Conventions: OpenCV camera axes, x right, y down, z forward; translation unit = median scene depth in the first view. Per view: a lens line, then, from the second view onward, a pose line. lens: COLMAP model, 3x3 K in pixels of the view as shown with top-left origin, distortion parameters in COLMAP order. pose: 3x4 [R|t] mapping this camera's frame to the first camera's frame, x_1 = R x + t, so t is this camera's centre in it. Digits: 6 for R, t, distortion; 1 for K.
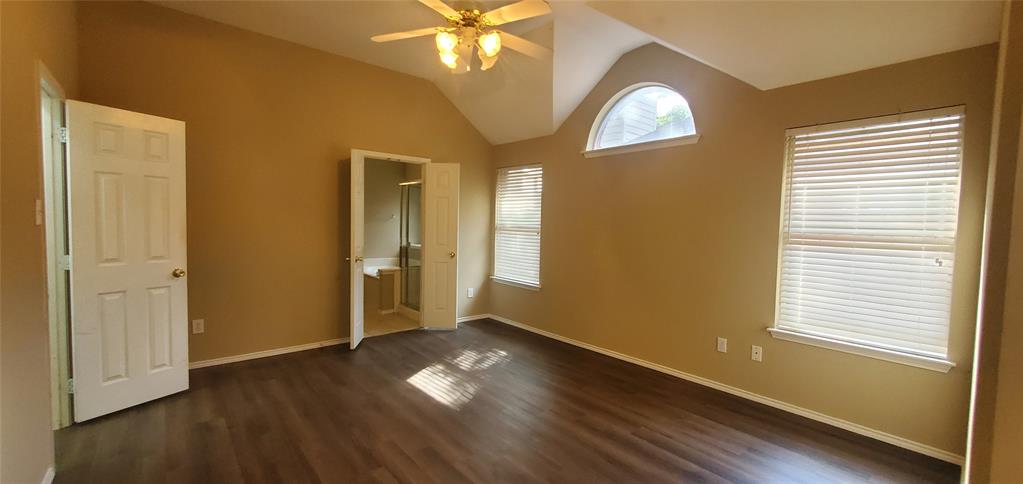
lens RADIAL K [[410.6, 0, 519.1], [0, 410.6, 242.6], [0, 0, 1]] dist [0.002184, 0.000066]
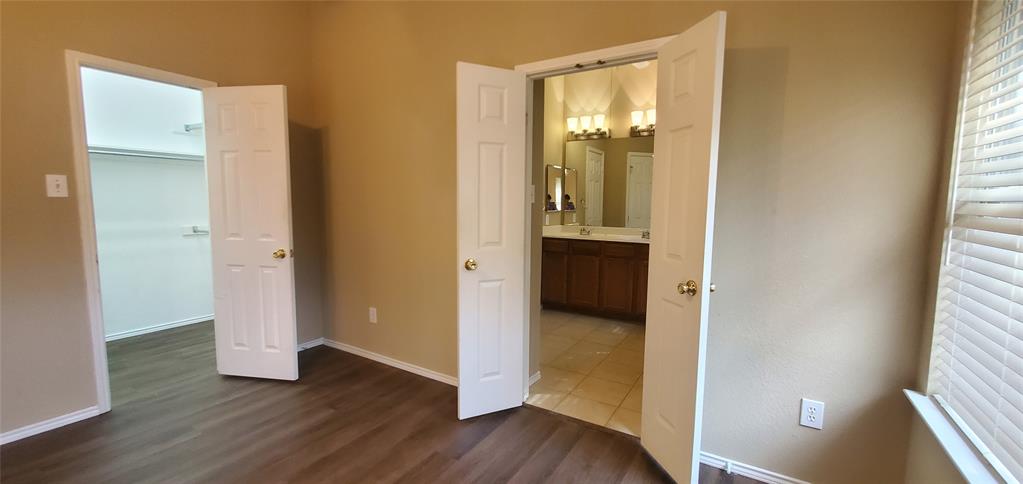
lens RADIAL K [[410.6, 0, 519.1], [0, 410.6, 242.6], [0, 0, 1]] dist [0.002184, 0.000066]
pose [[0.307516, 0.080823, -0.948104, 0.193156], [-0.053584, 0.996276, 0.067550, -0.039201], [0.950033, 0.030030, 0.310702, 1.159388]]
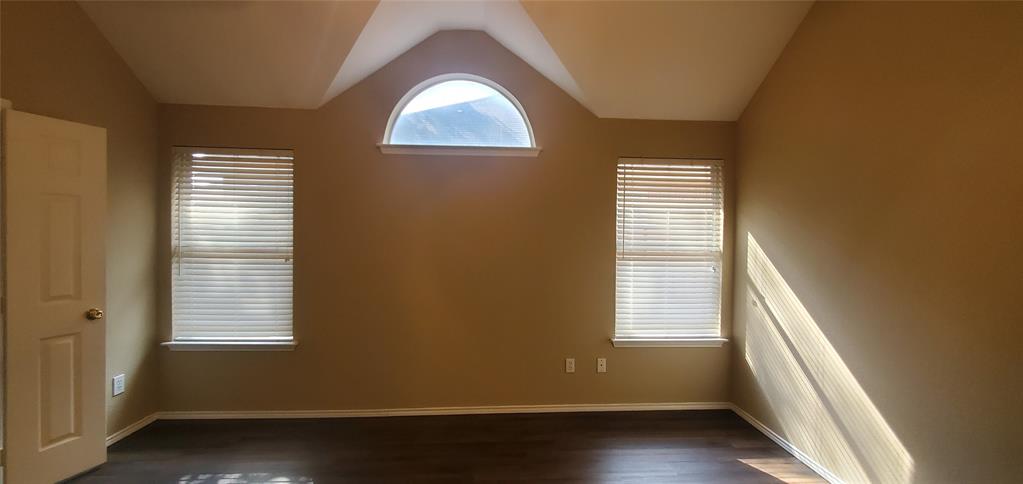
lens RADIAL K [[410.6, 0, 519.1], [0, 410.6, 242.6], [0, 0, 1]] dist [0.002184, 0.000066]
pose [[0.605801, -0.021737, 0.795319, -0.379330], [0.040907, 0.999156, -0.003851, -0.049632], [-0.794564, 0.034867, 0.606179, 0.516964]]
